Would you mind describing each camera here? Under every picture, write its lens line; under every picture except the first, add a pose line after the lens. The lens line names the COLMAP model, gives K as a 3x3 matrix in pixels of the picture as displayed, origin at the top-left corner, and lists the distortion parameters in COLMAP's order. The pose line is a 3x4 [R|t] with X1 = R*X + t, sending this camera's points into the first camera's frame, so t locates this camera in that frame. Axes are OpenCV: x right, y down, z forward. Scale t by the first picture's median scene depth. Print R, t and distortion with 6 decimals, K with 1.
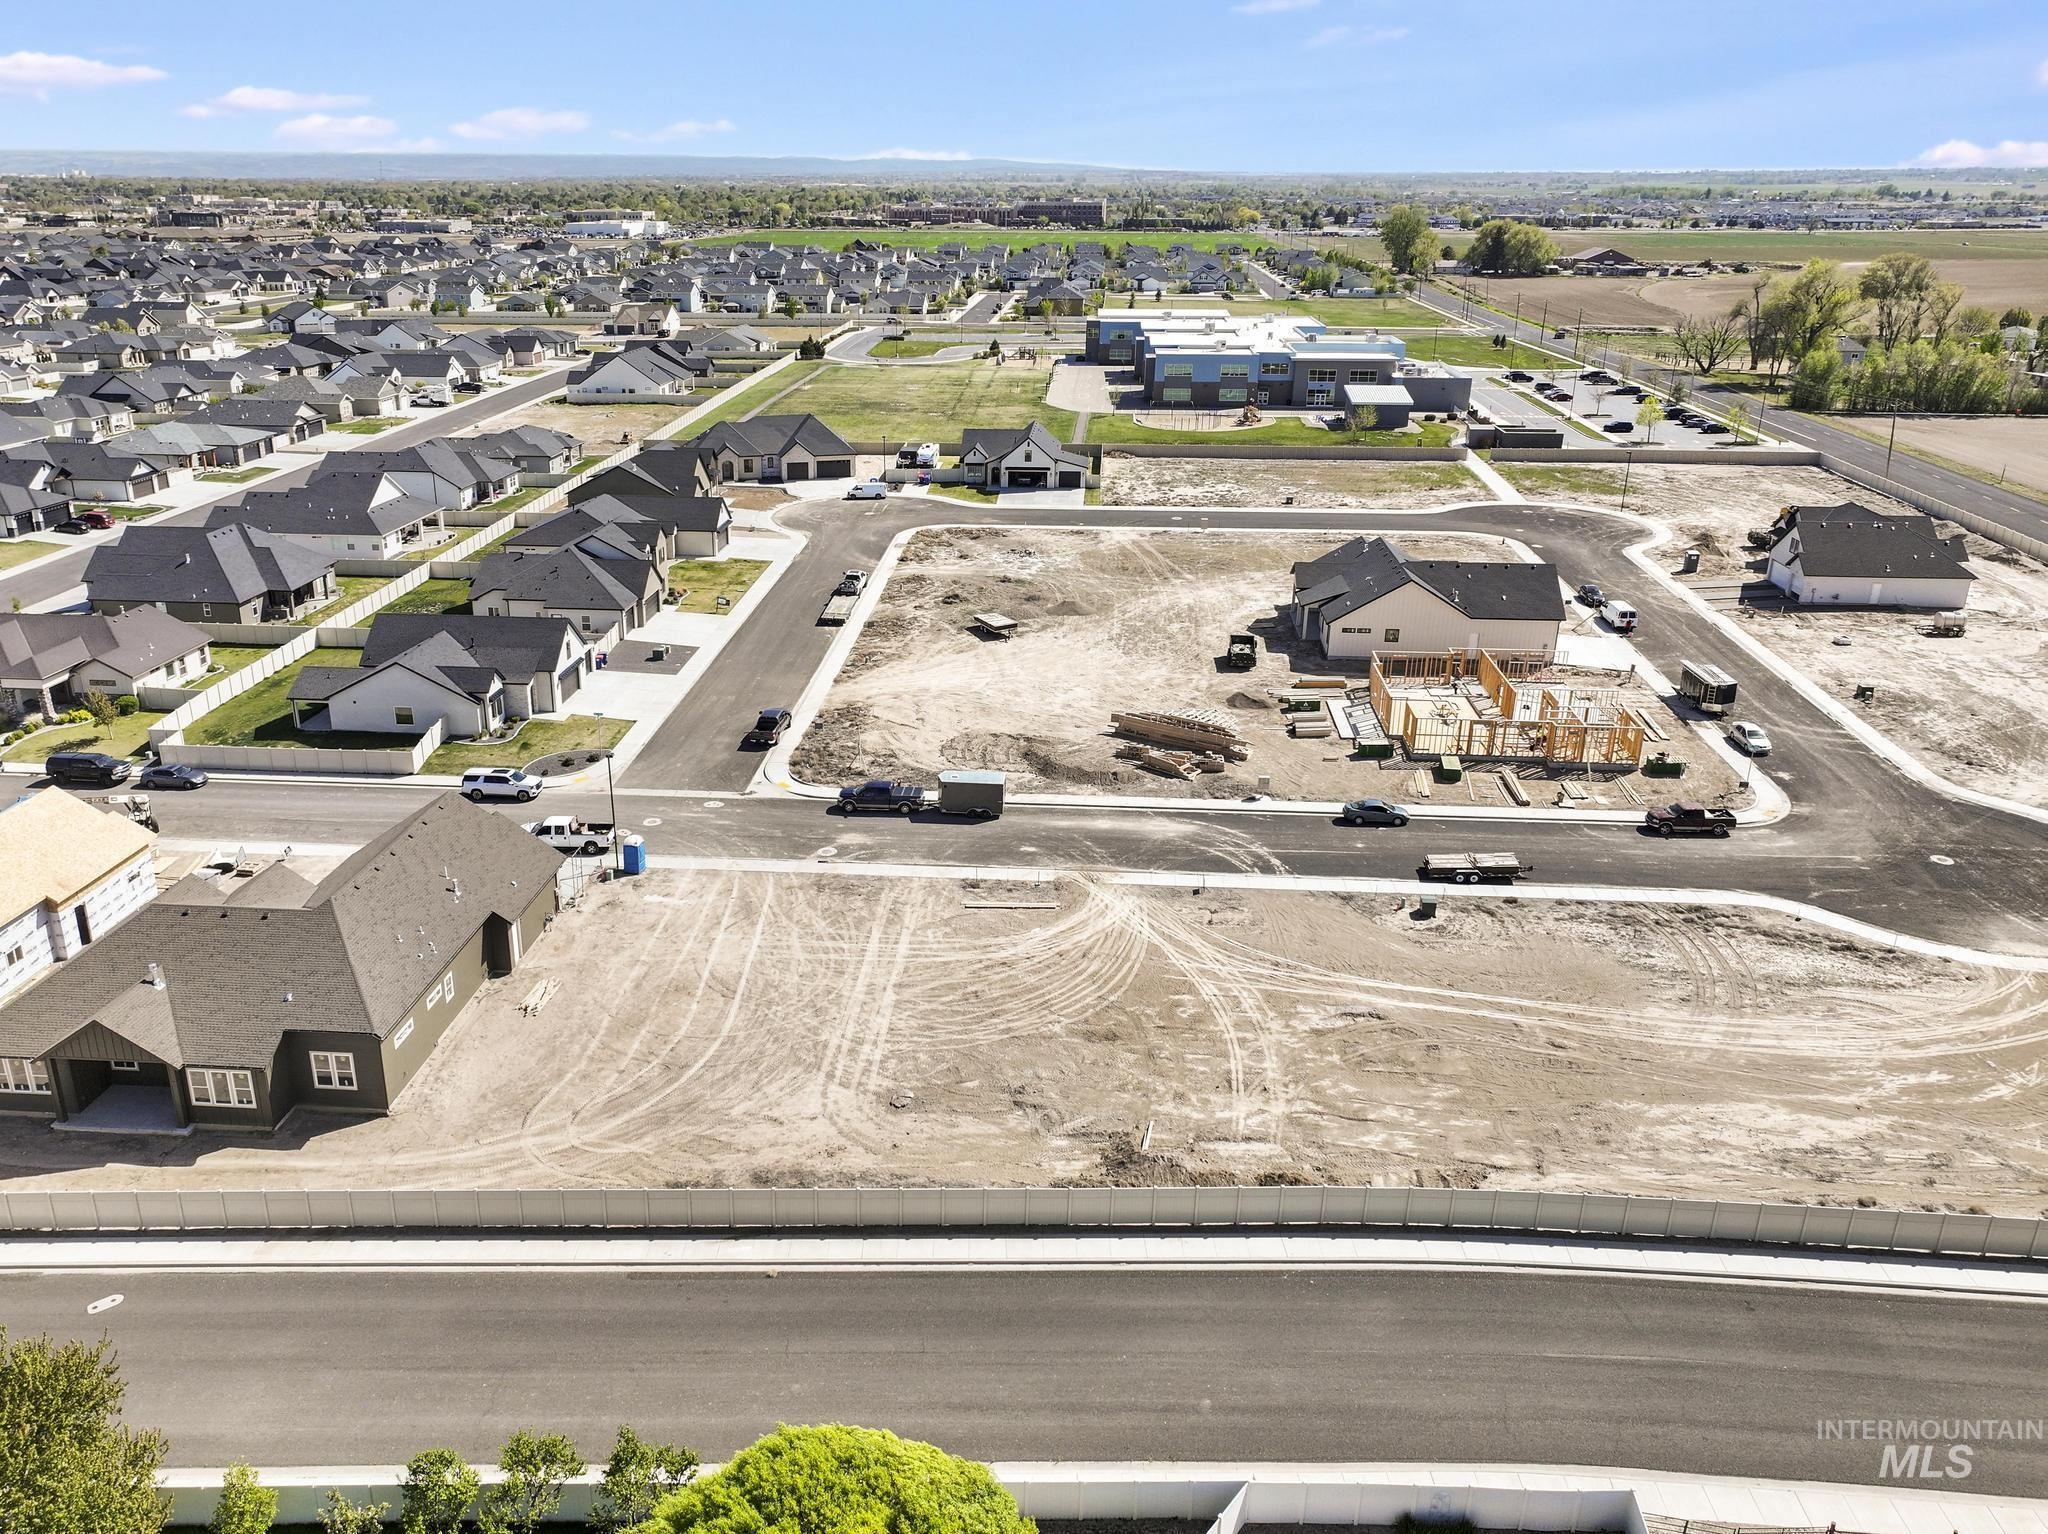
lens RADIAL K [[1477.2, 0, 986.3], [0, 1477.2, 770.6], [0, 0, 1]] dist [0.004439, 0.006020]
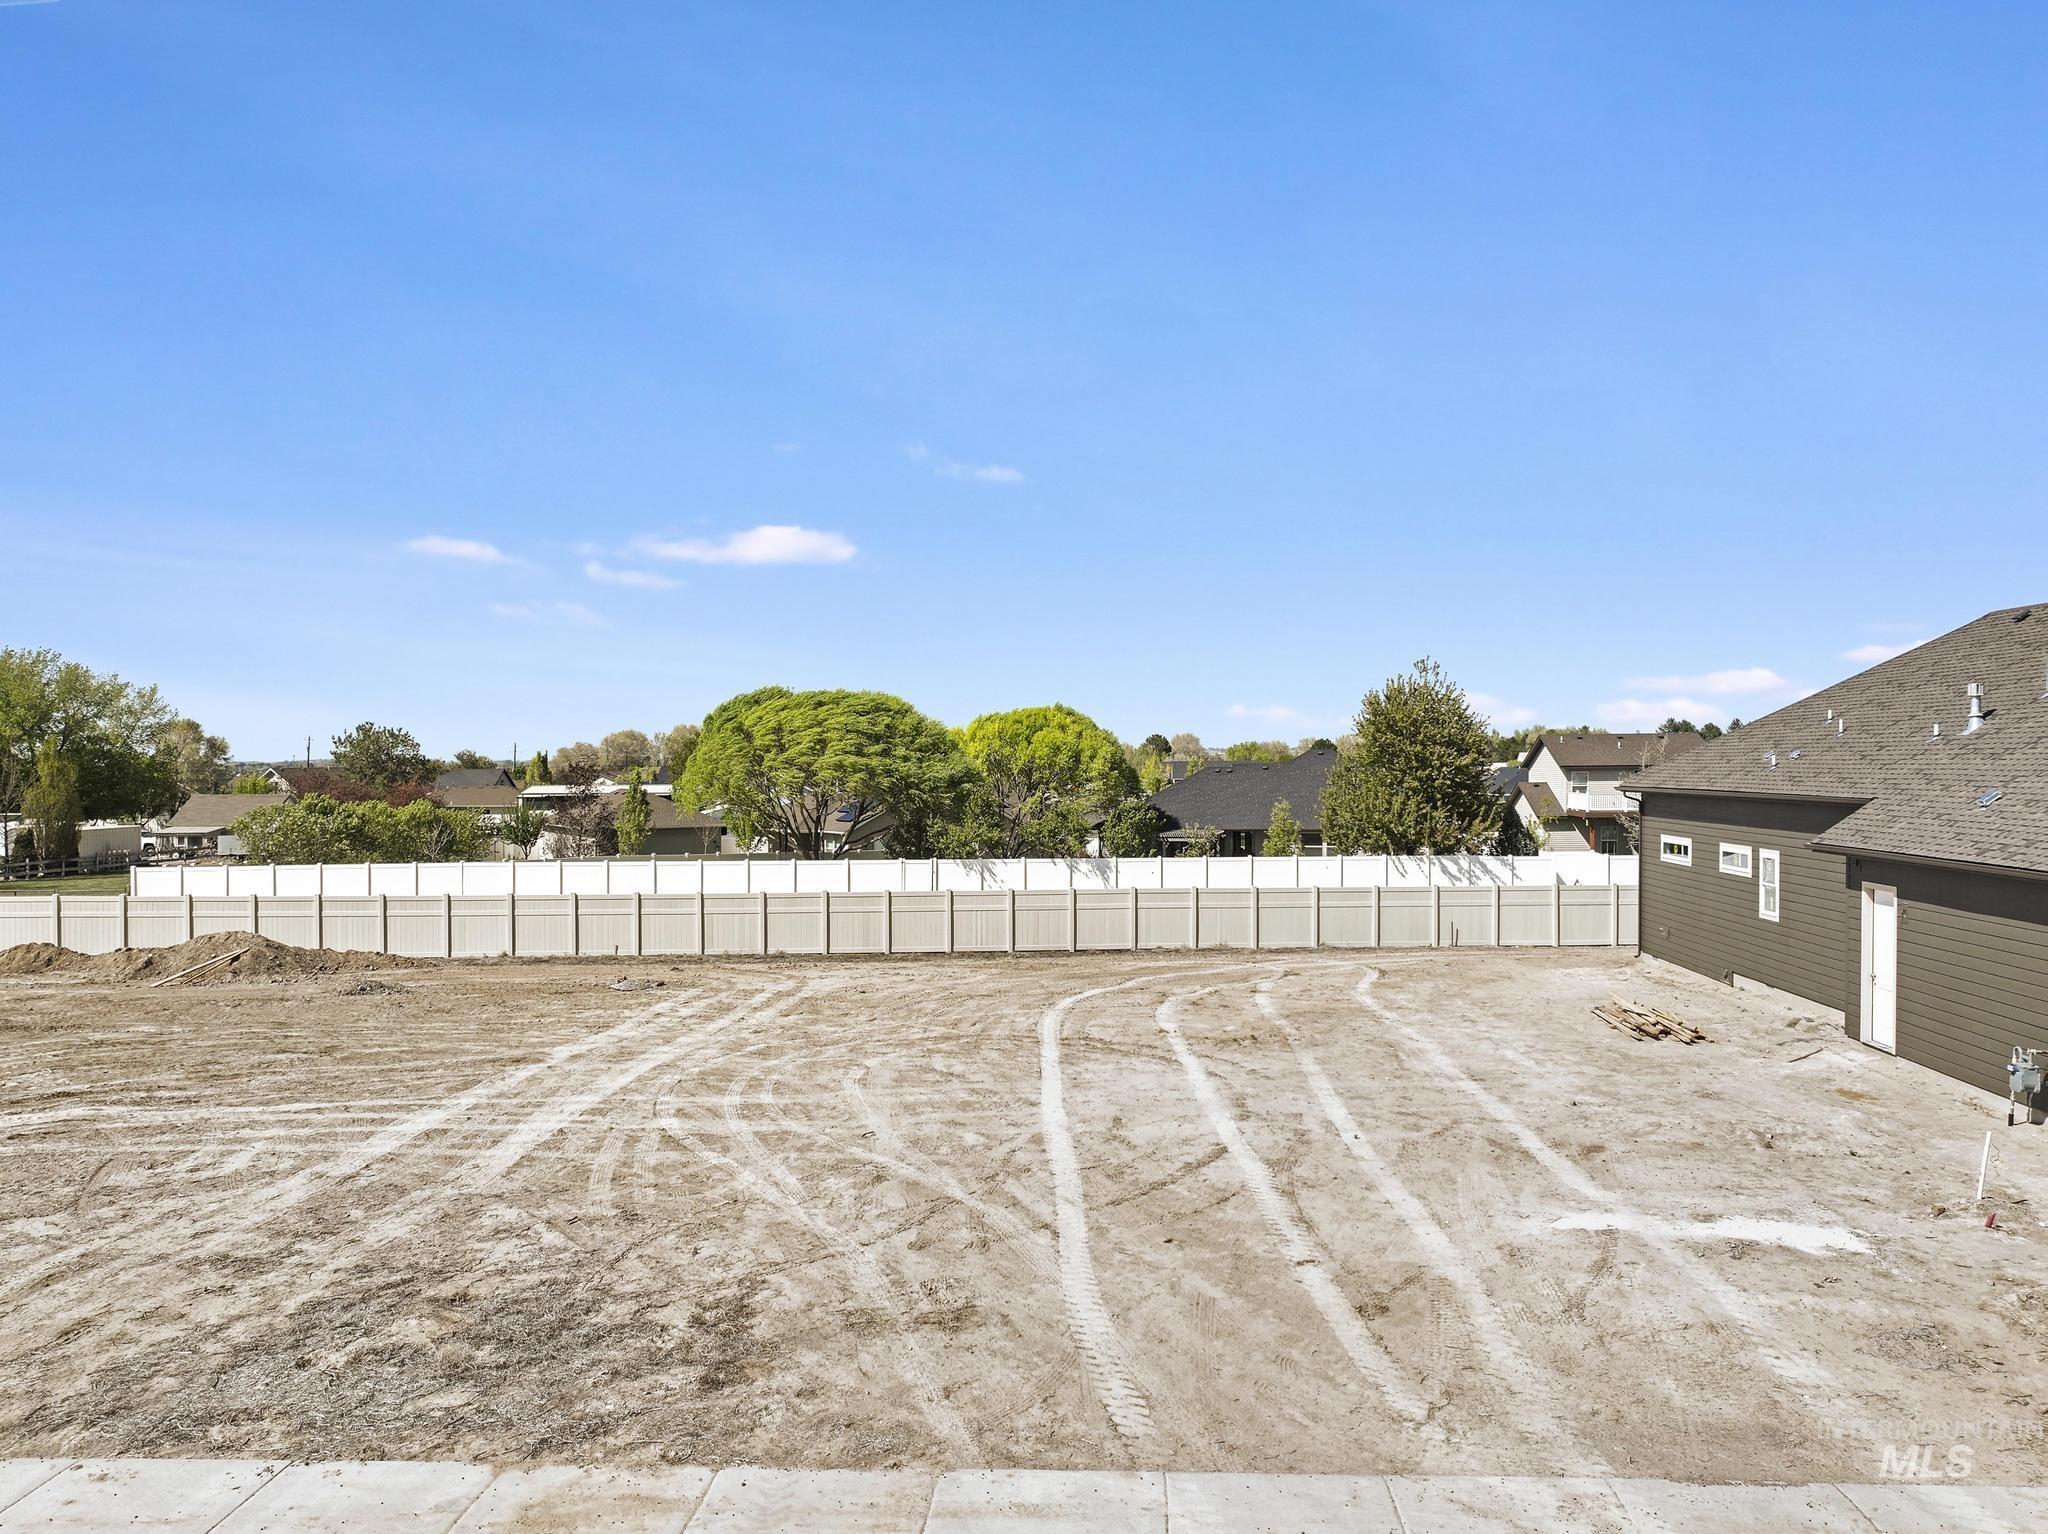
lens RADIAL K [[1500.3, 0, 1083.7], [0, 1500.3, 765.2], [0, 0, 1]] dist [0.005371, 0.006164]
pose [[-0.998961, 0.005201, -0.045275, -0.111302], [-0.011828, 0.929828, 0.367803, -0.015737], [0.044011, 0.367957, -0.928801, 0.888858]]
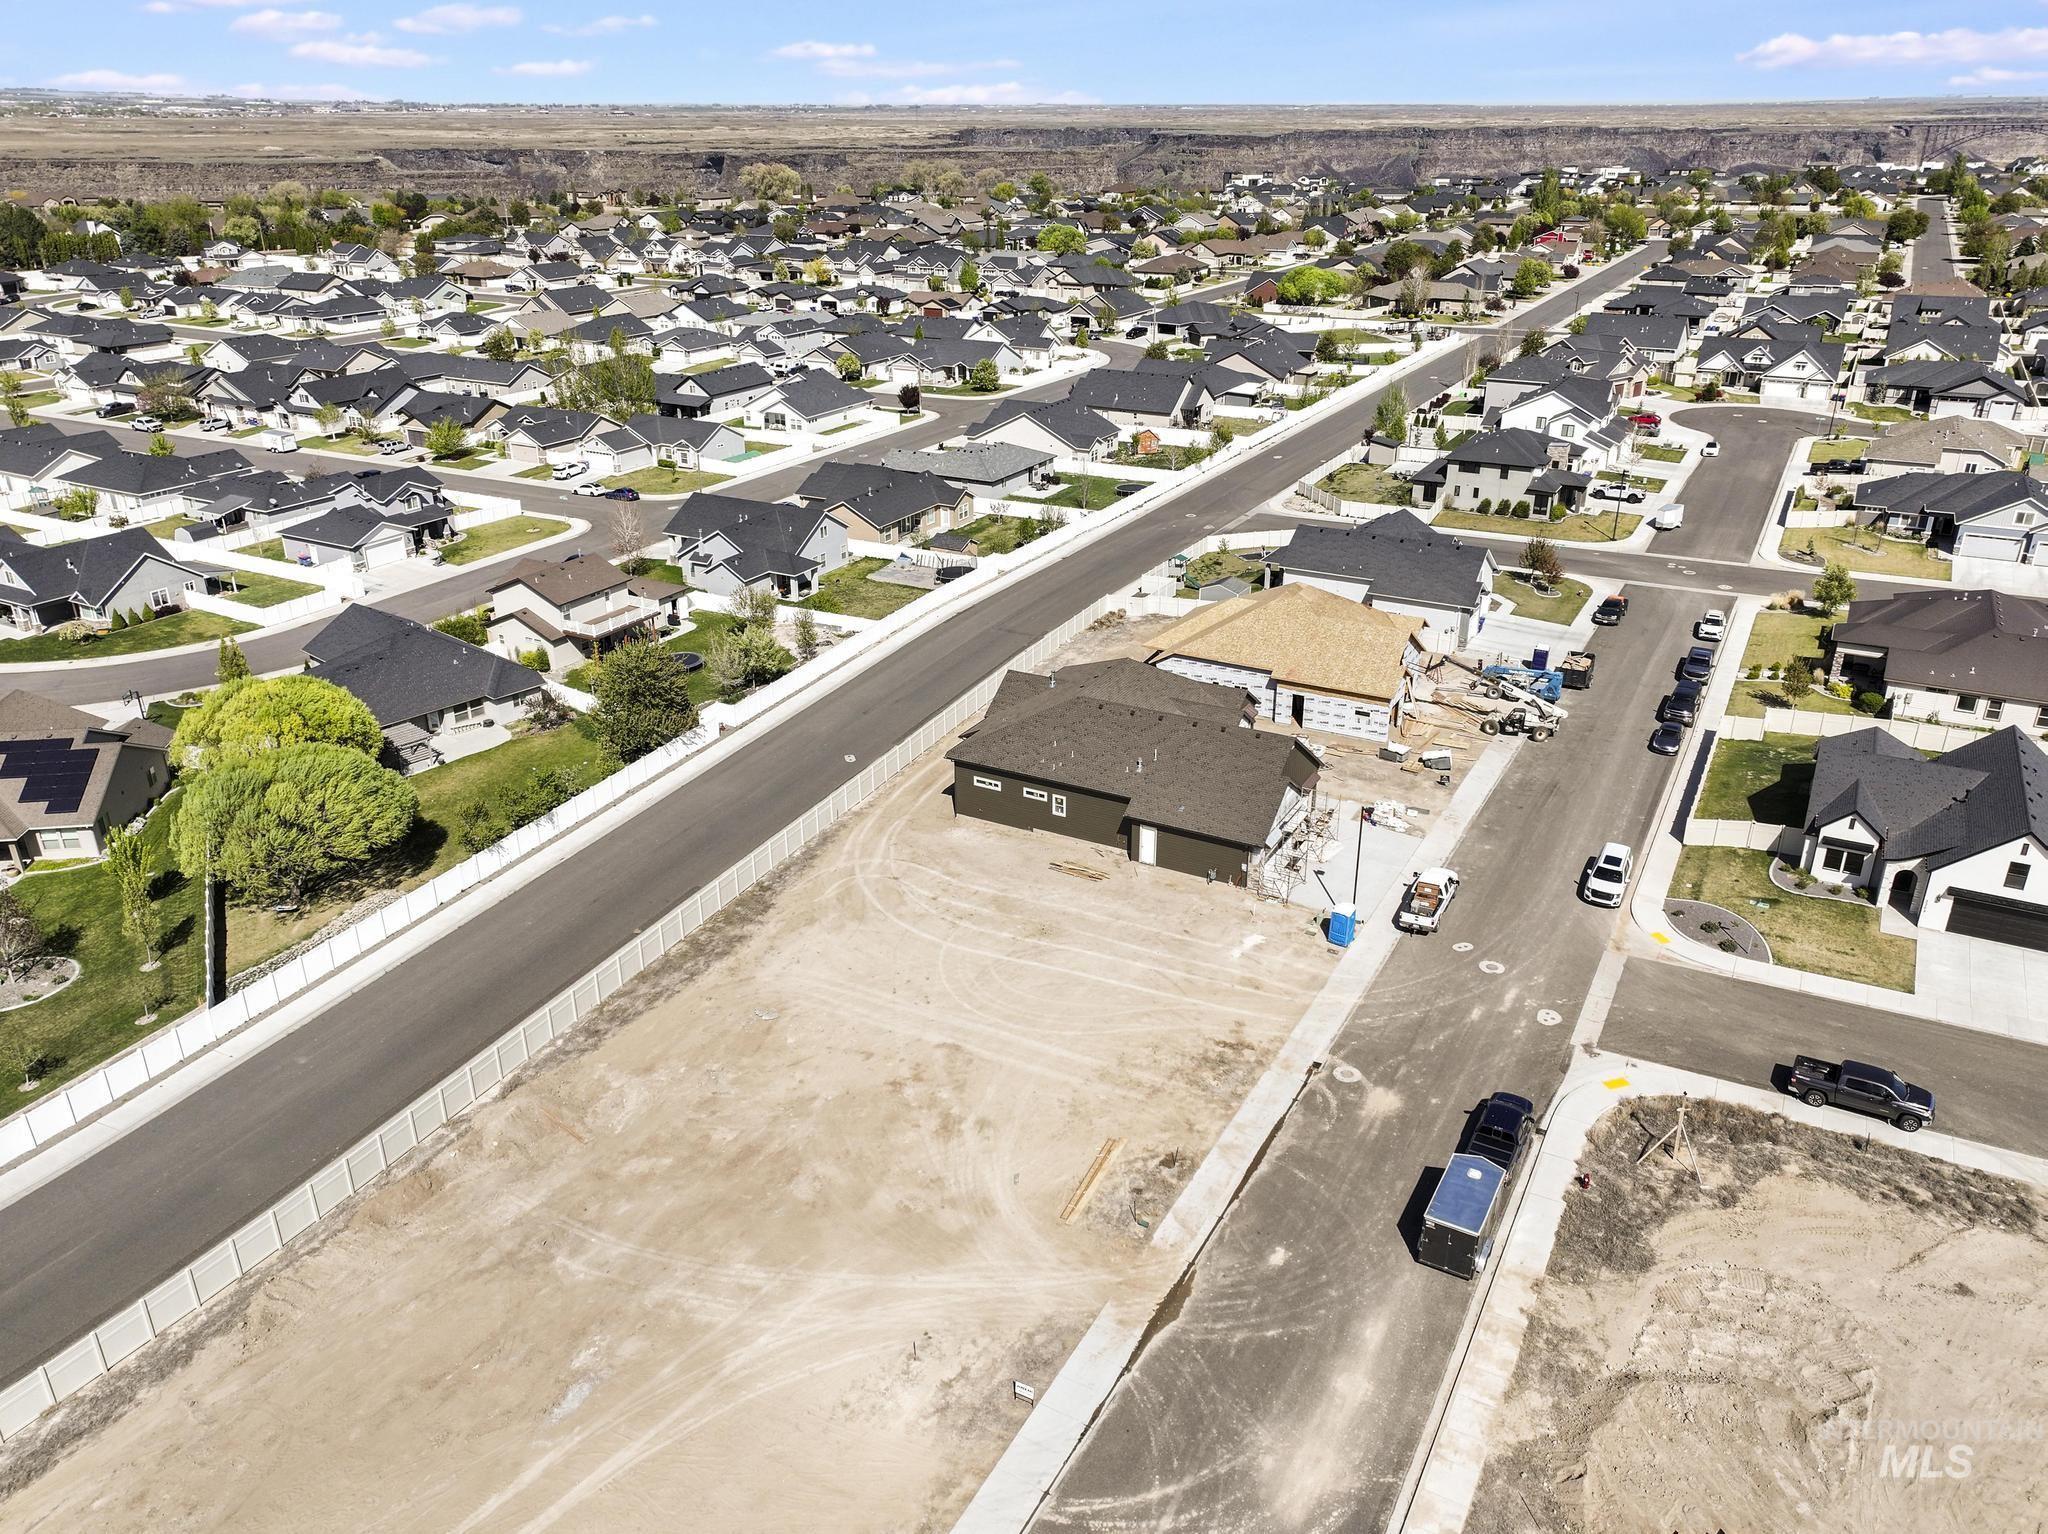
lens RADIAL K [[1472.0, 0, 1028.5], [0, 1472.0, 764.1], [0, 0, 1]] dist [0.000541, 0.012718]
pose [[-0.407520, 0.367382, -0.836037, 0.420727], [-0.331072, 0.793784, 0.510193, -0.319586], [0.851069, 0.484703, -0.201853, 0.796492]]
